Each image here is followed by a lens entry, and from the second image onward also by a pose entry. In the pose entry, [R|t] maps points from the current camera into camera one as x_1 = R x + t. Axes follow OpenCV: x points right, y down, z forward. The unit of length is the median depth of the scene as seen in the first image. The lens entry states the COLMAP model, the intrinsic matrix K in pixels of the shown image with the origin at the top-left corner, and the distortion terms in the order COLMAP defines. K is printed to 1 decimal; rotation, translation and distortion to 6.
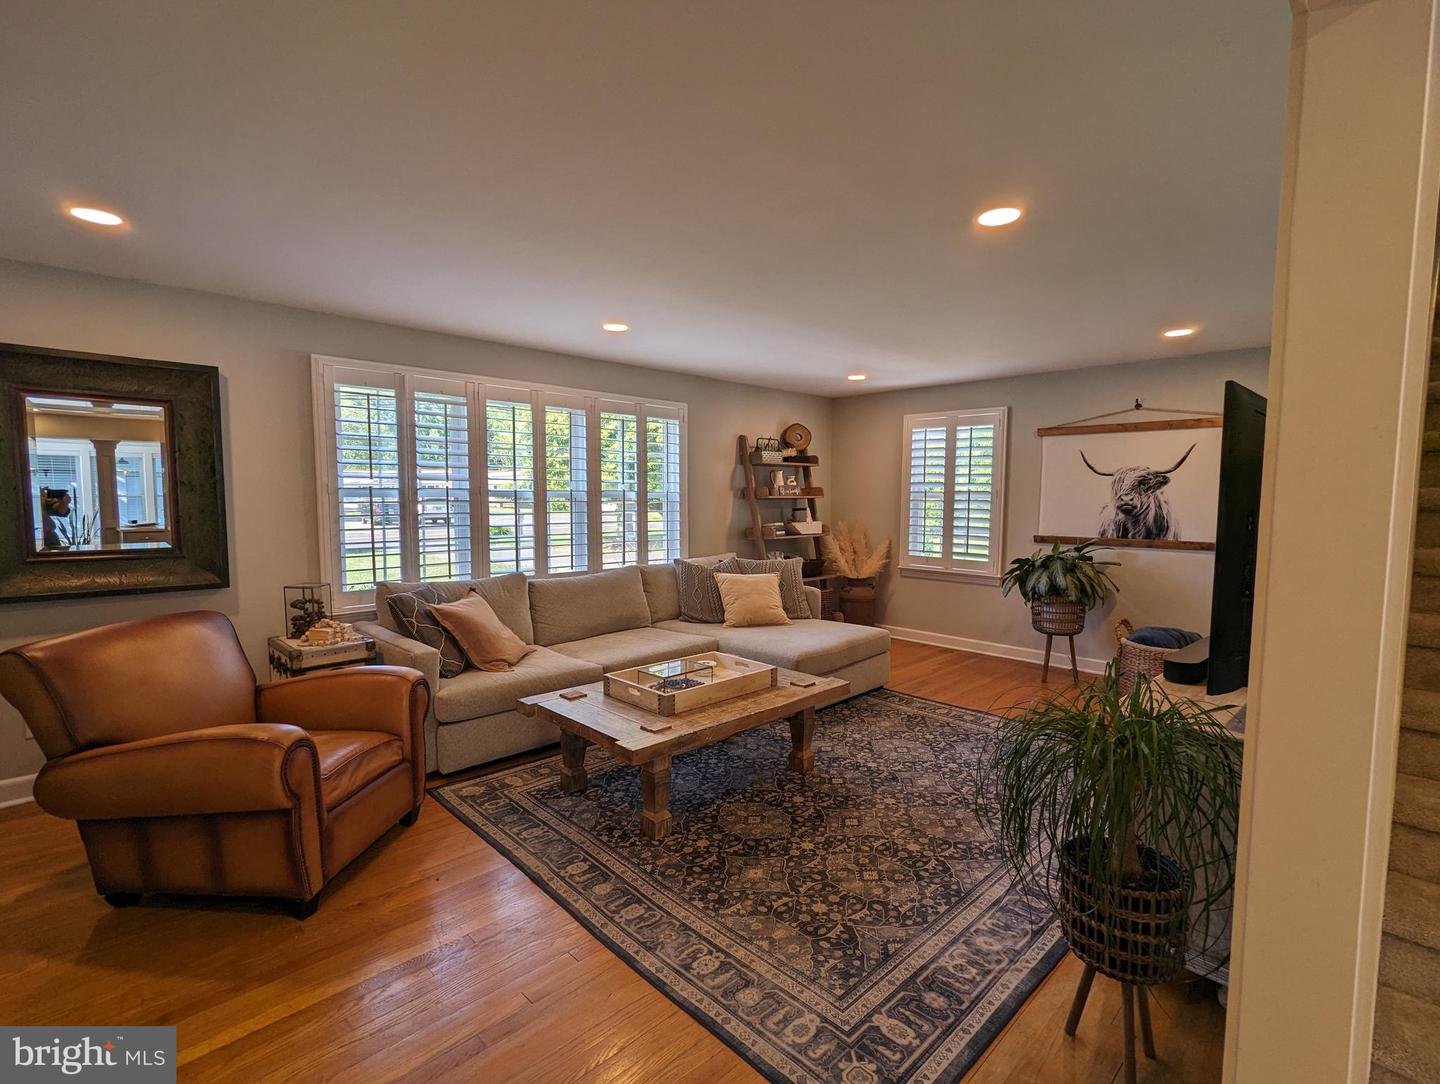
lens RADIAL K [[682.4, 0, 720.0], [0, 682.4, 542.0], [0, 0, 1]] dist [0.005051, 0.000521]
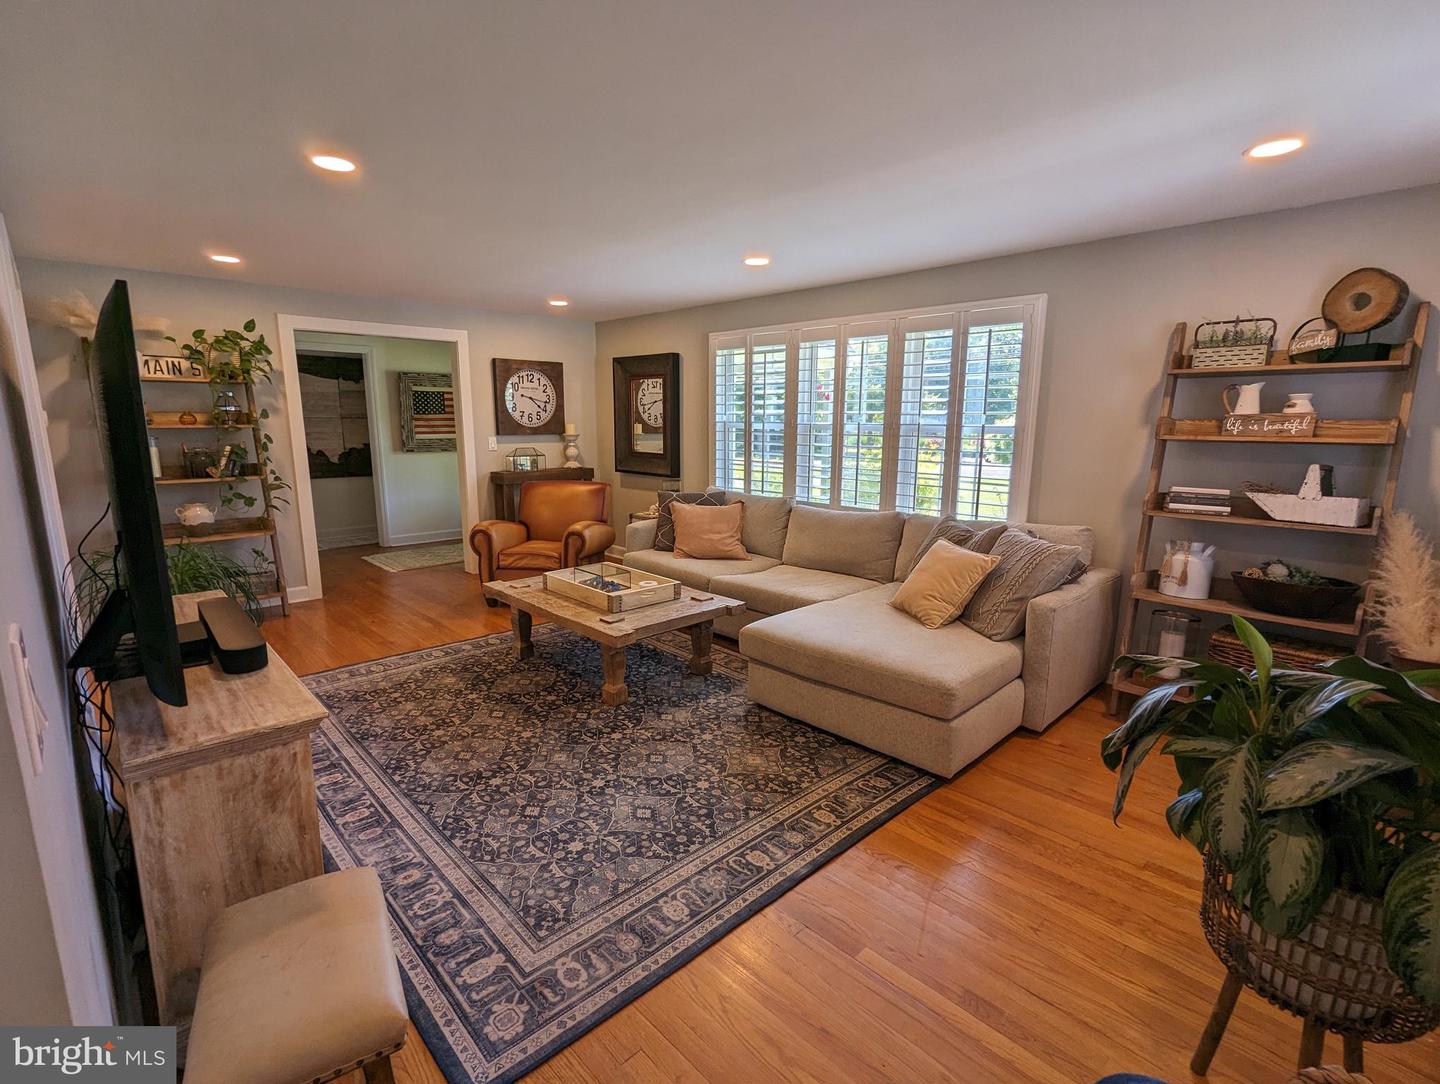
lens RADIAL K [[684.8, 0, 730.1], [0, 684.8, 550.8], [0, 0, 1]] dist [0.000205, 0.000514]
pose [[-0.000810, 0.183856, -0.982953, 1.175432], [-0.076534, 0.980059, 0.183378, -0.095618], [0.997067, 0.075378, 0.013277, 1.244263]]
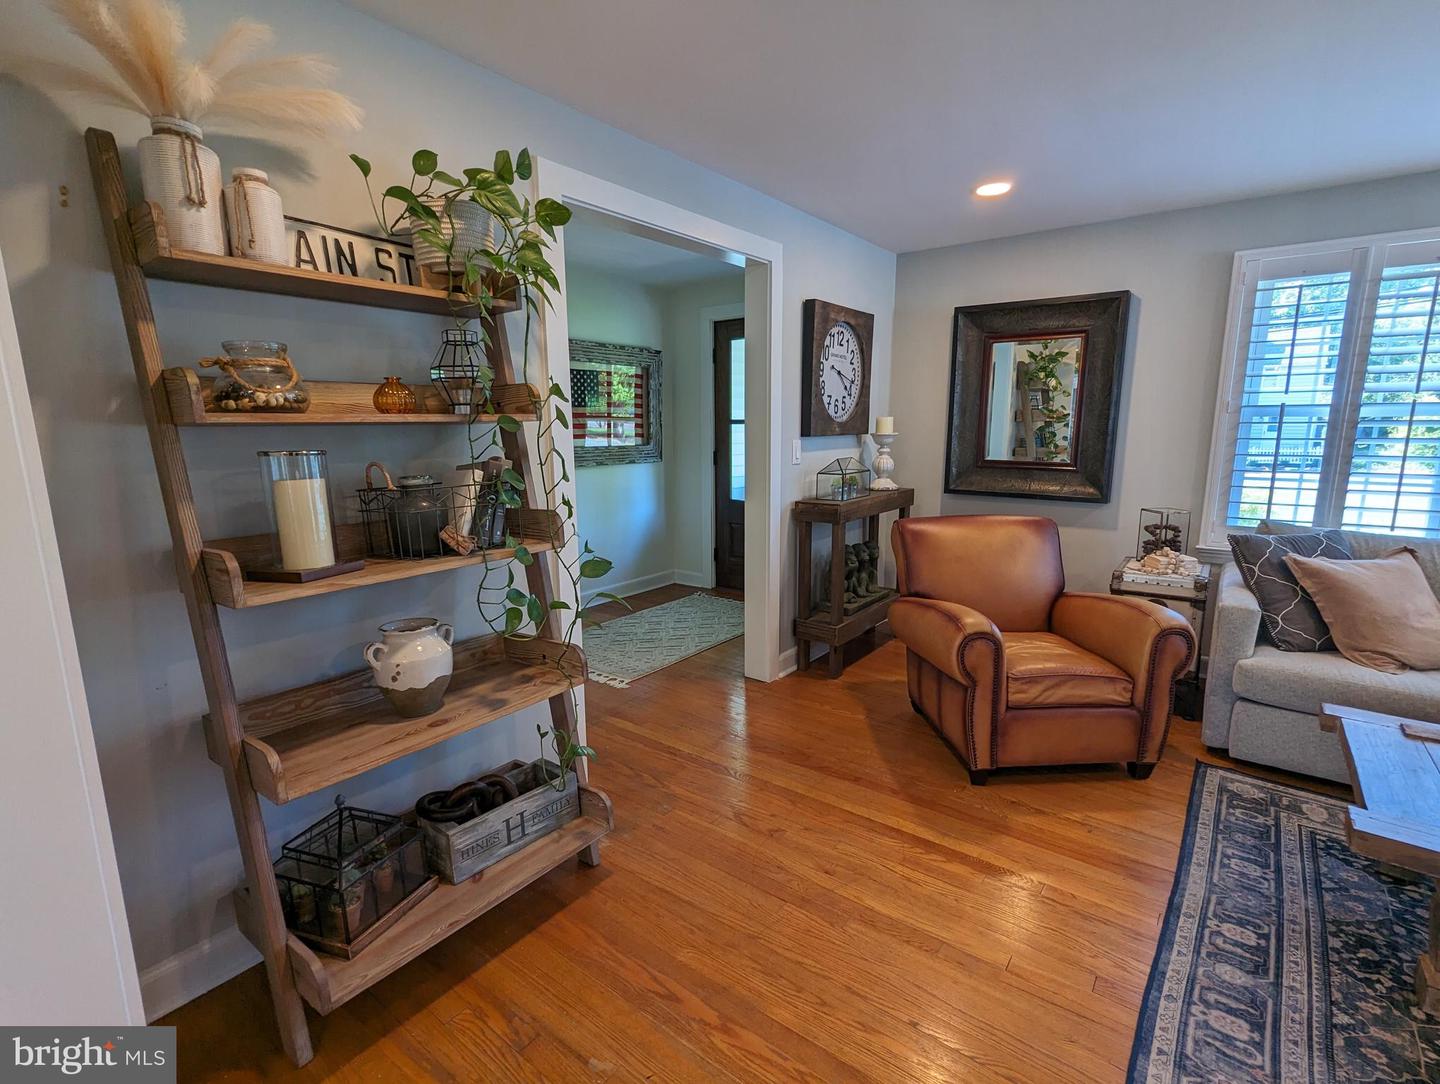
lens RADIAL K [[684.8, 0, 730.1], [0, 684.8, 550.8], [0, 0, 1]] dist [0.000205, 0.000514]
pose [[0.147665, 0.174852, -0.973459, 0.271291], [-0.061919, 0.983952, 0.167344, -0.004177], [0.987097, 0.035565, 0.156122, 0.276699]]
